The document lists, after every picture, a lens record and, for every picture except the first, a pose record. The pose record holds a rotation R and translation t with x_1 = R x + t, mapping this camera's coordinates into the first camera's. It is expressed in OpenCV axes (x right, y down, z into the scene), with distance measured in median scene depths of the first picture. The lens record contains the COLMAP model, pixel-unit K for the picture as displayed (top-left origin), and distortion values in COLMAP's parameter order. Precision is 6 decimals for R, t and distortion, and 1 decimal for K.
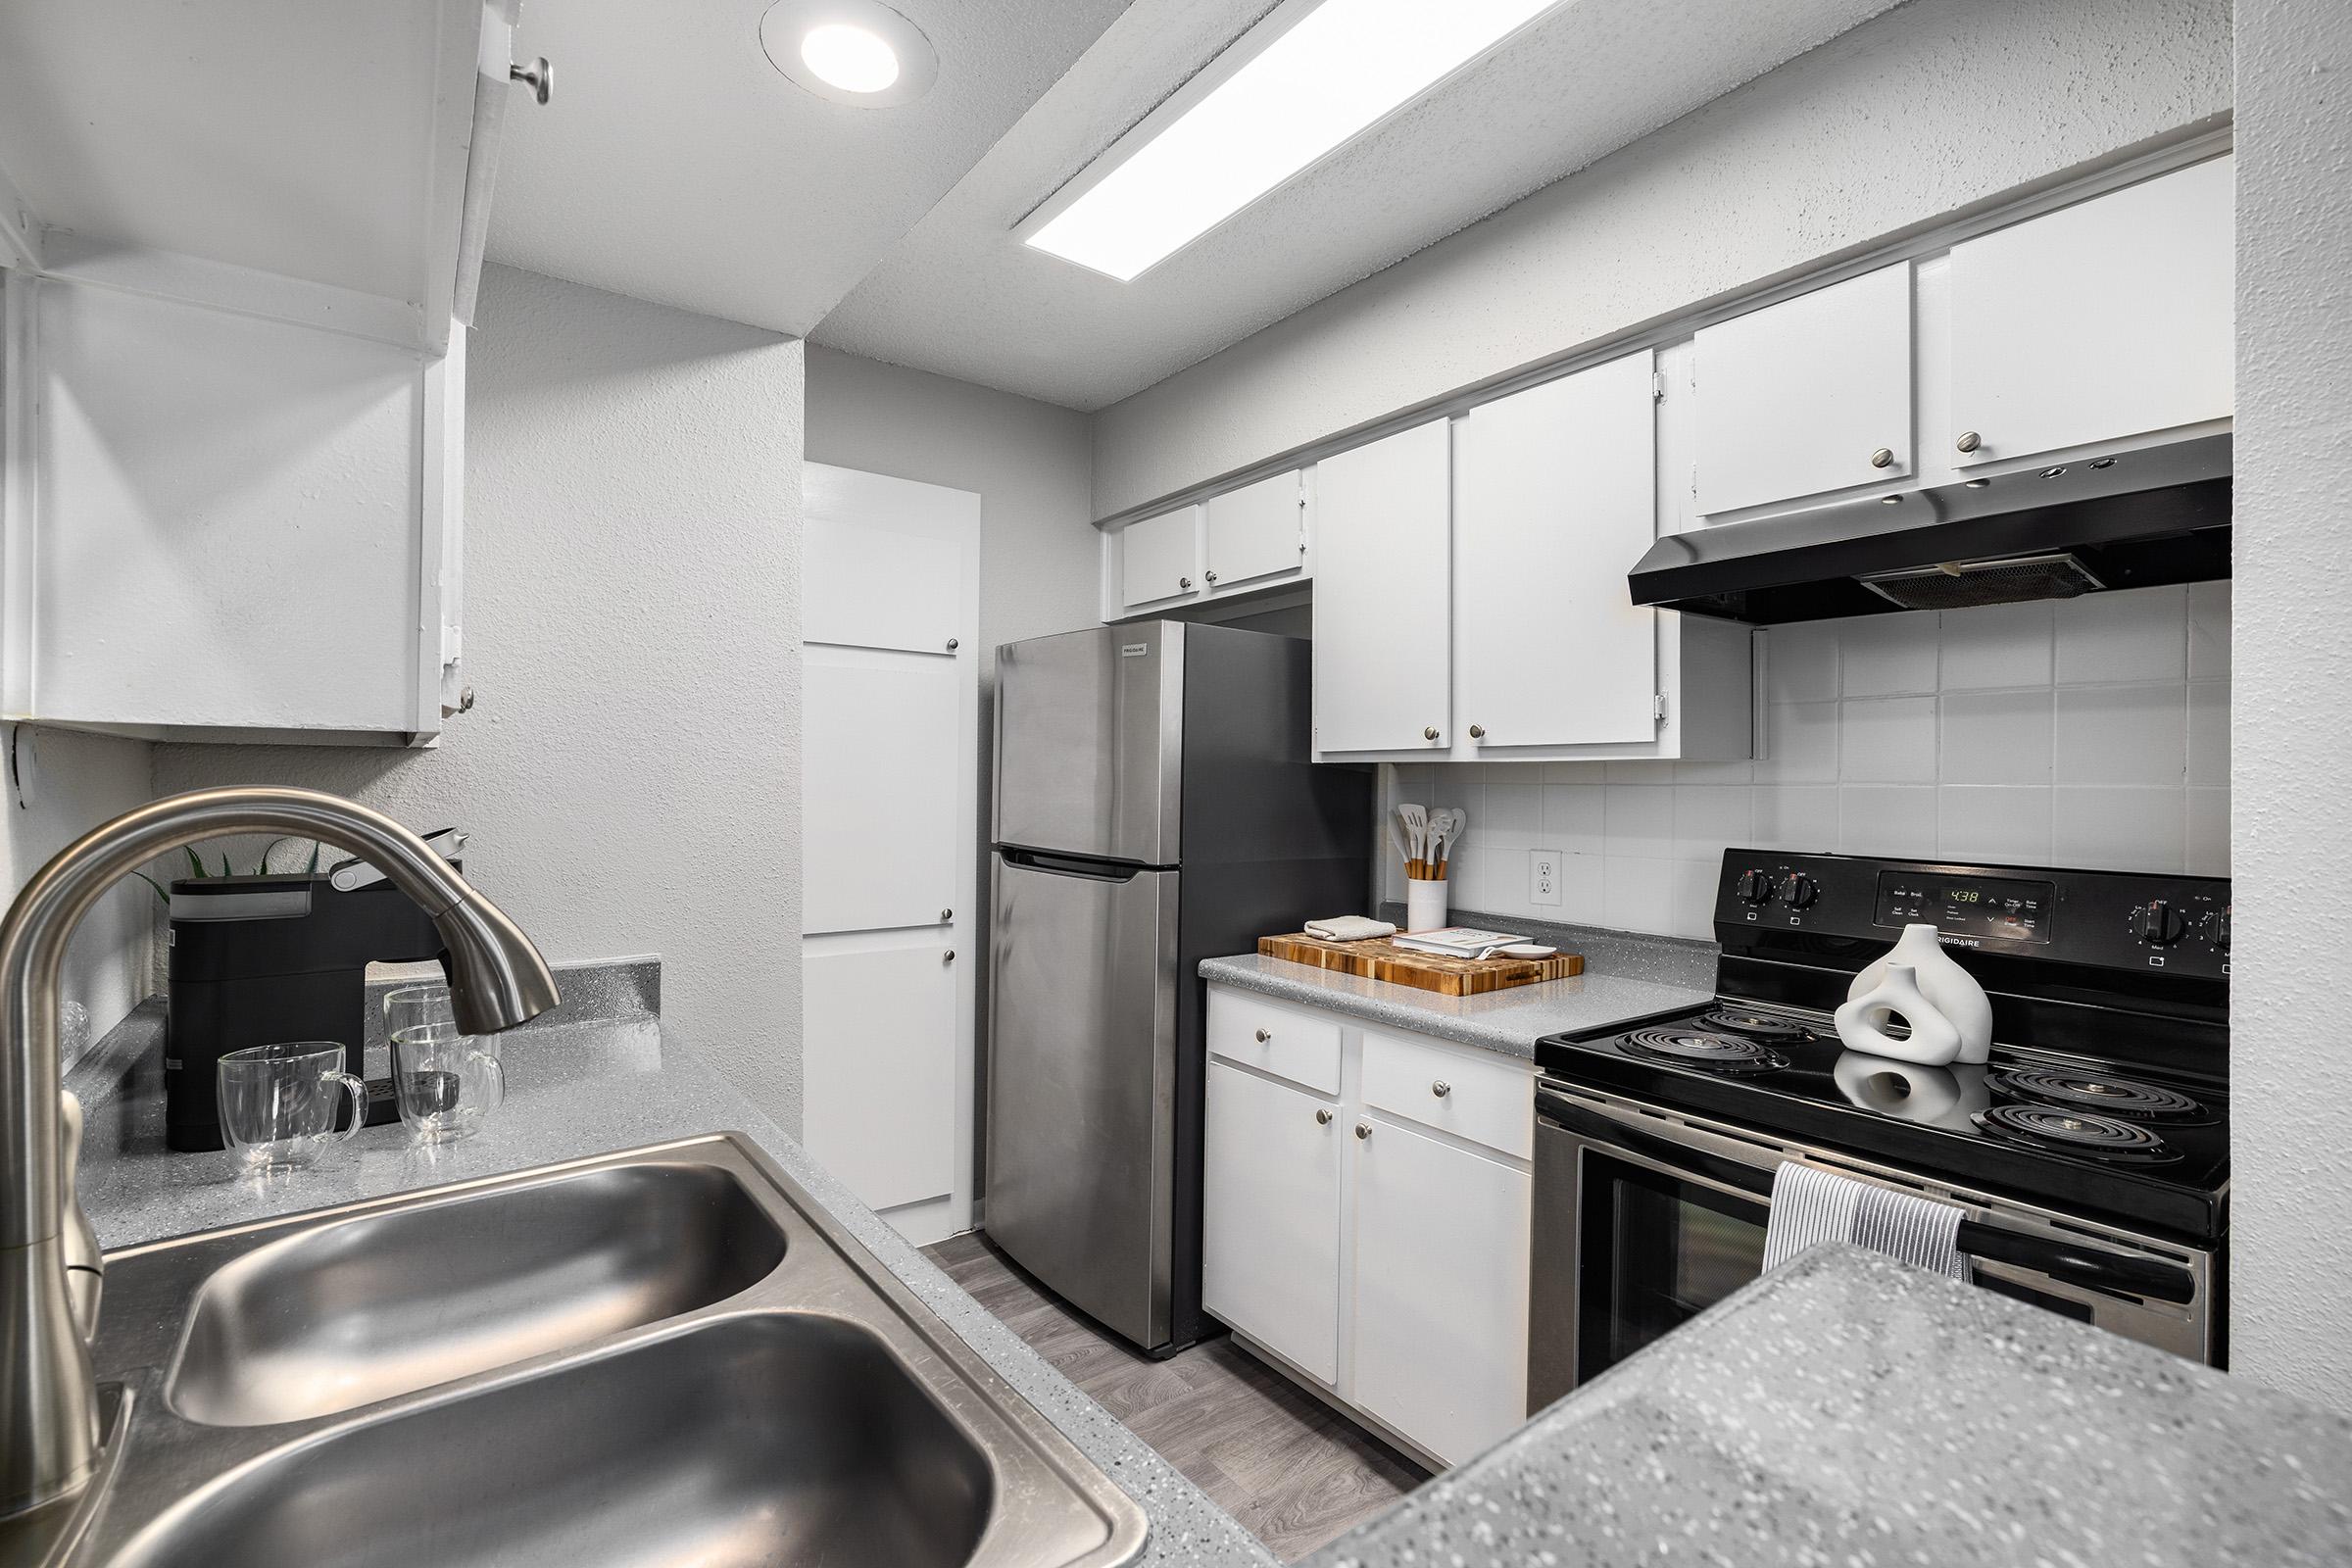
lens RADIAL K [[1059.1, 0, 1174.8], [0, 1059.1, 779.8], [0, 0, 1]] dist [-0.001540, -0.000250]
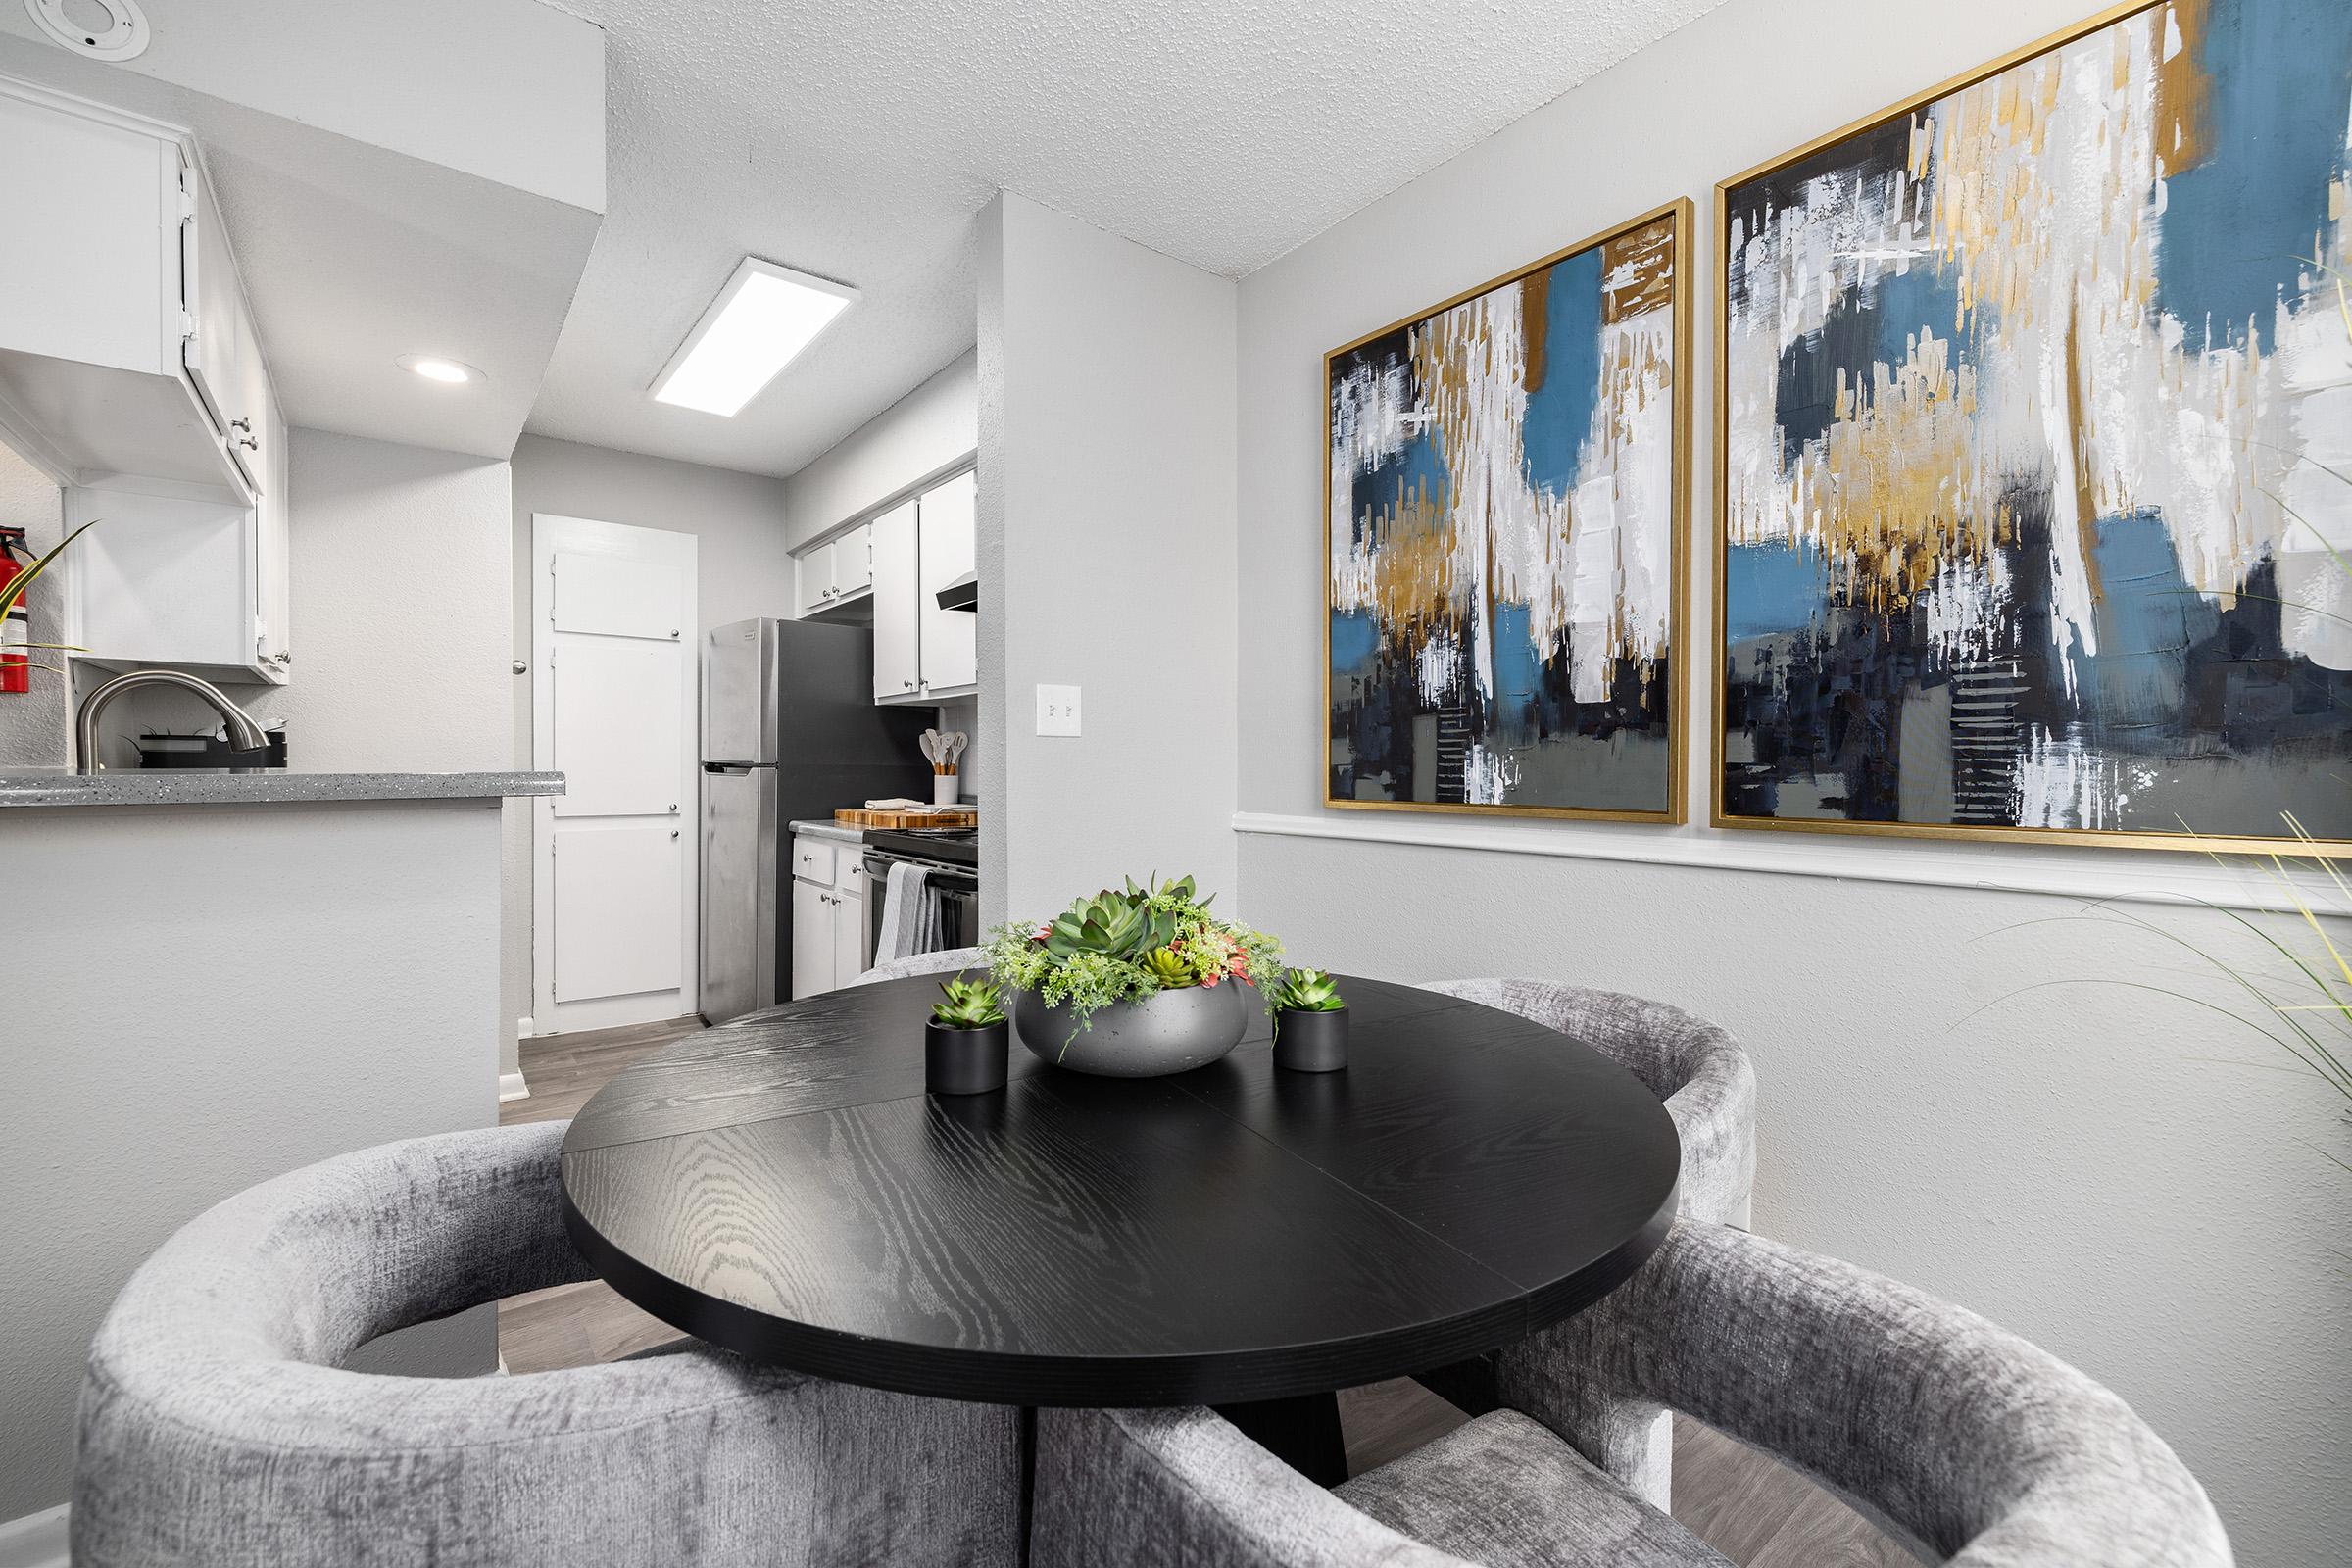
lens RADIAL K [[990.7, 0, 1178.1], [0, 990.7, 782.6], [0, 0, 1]] dist [0.001021, 0.000185]
pose [[0.999514, -0.006823, 0.030419, 0.567757], [0.006266, 0.999812, 0.018360, 0.081003], [-0.030538, -0.018160, 0.999369, -0.561909]]
